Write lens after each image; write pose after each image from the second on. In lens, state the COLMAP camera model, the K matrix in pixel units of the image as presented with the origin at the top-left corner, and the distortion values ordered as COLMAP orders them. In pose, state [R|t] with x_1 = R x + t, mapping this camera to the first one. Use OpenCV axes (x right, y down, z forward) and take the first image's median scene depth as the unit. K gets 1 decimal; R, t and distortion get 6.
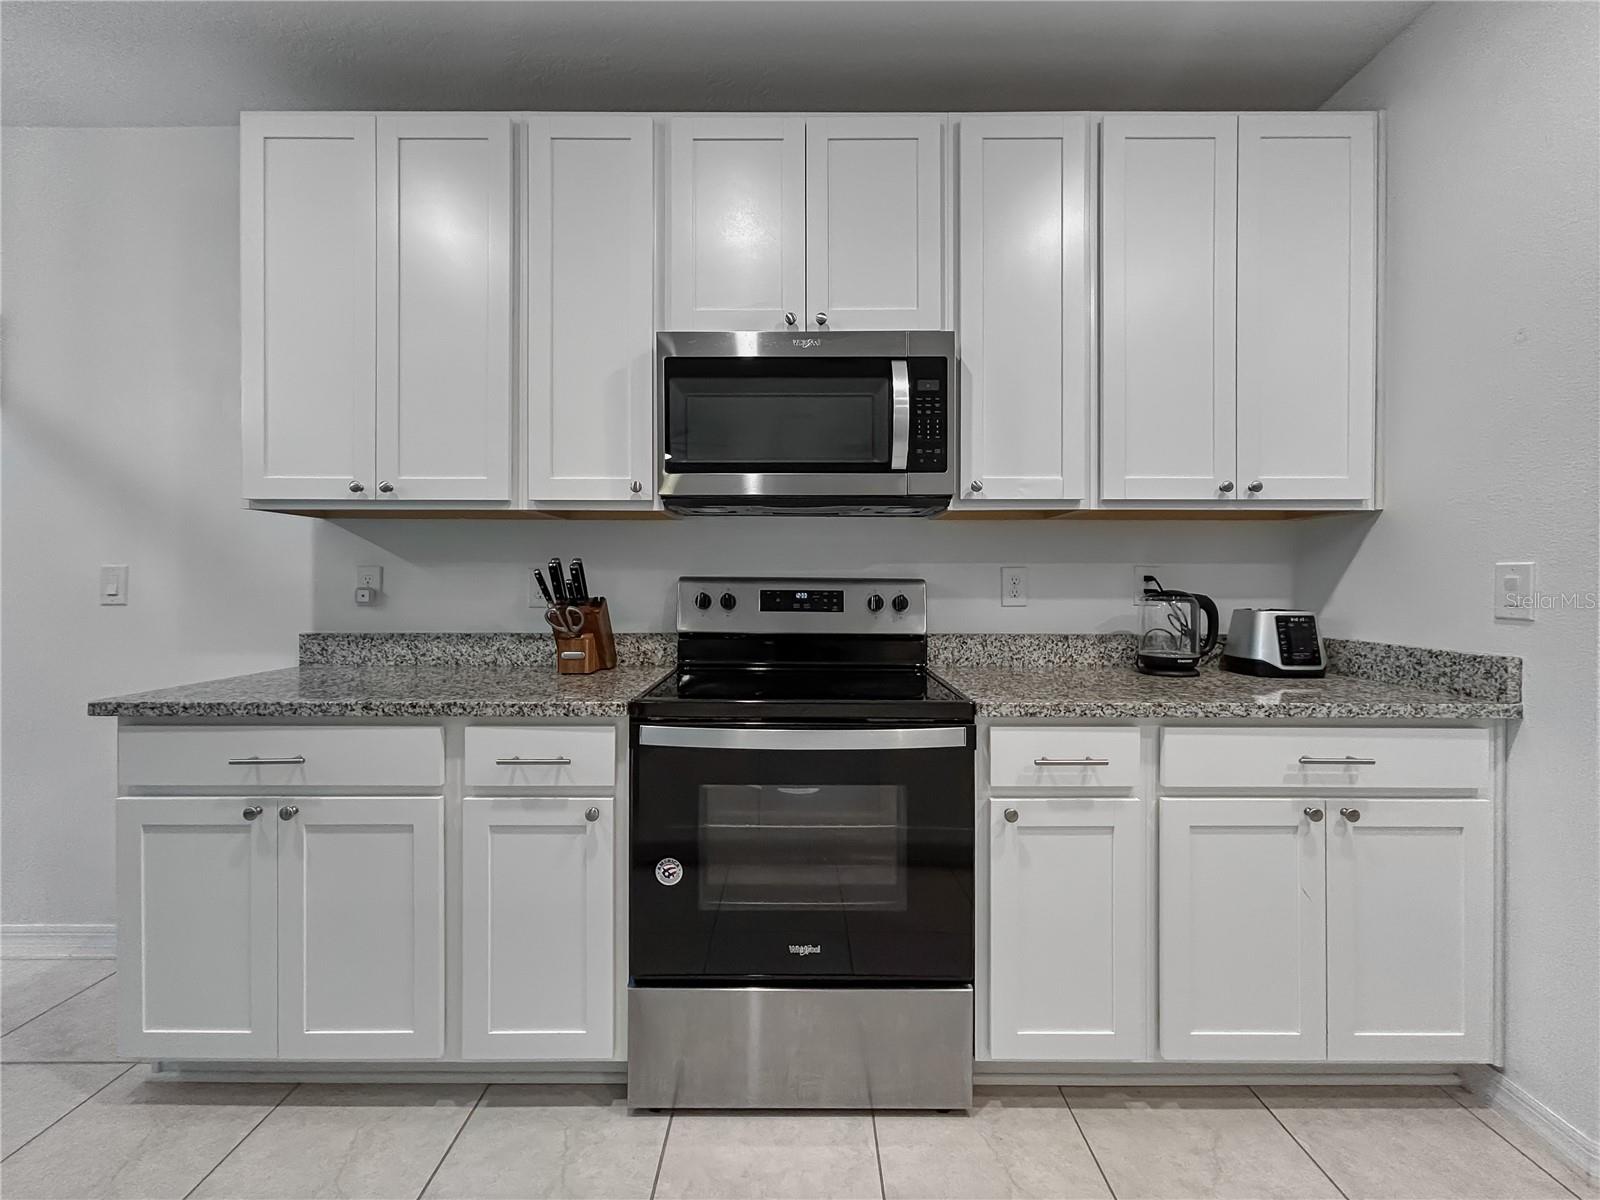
lens RADIAL K [[662.4, 0, 797.8], [0, 662.4, 579.9], [0, 0, 1]] dist [-0.003148, -0.000460]
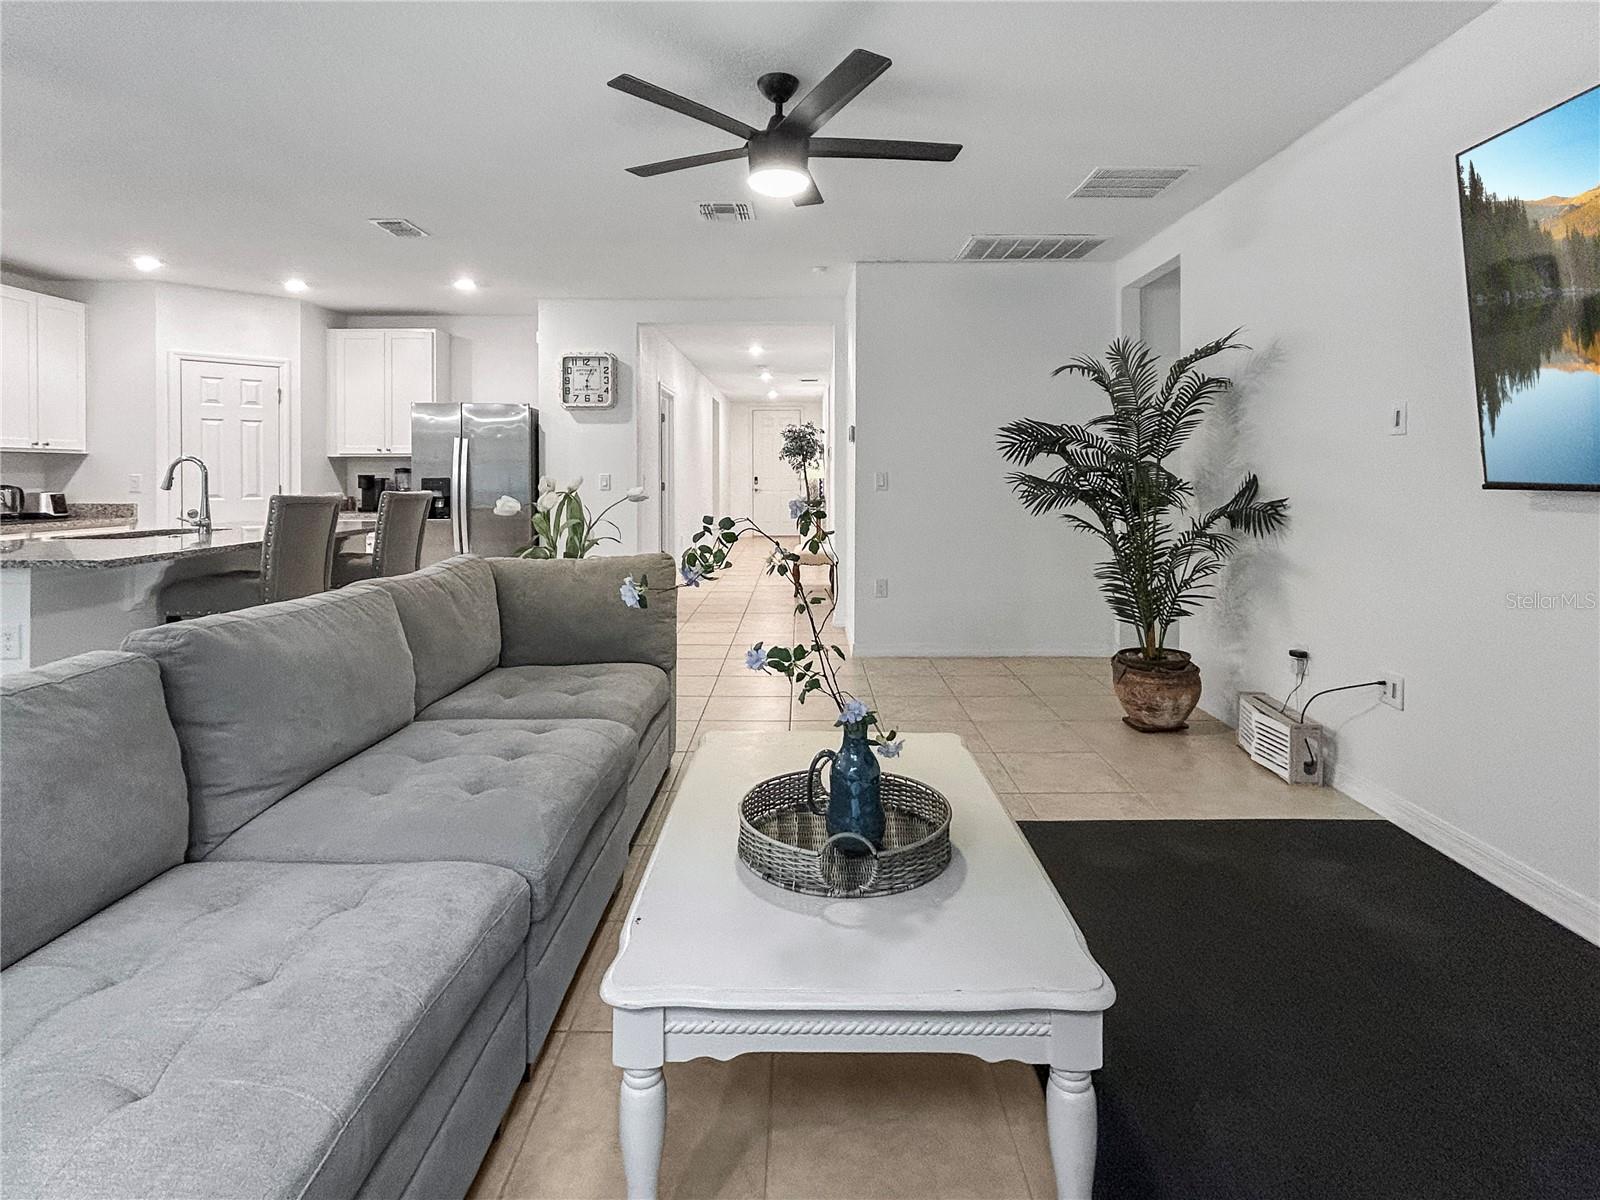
lens RADIAL K [[825.8, 0, 793.5], [0, 825.8, 483.2], [0, 0, 1]] dist [-0.000967, 0.013568]
pose [[0.005159, -0.012476, 0.999909, -2.436234], [0.003000, 0.999918, 0.012461, -0.019788], [-0.999982, 0.002936, 0.005196, -1.847483]]
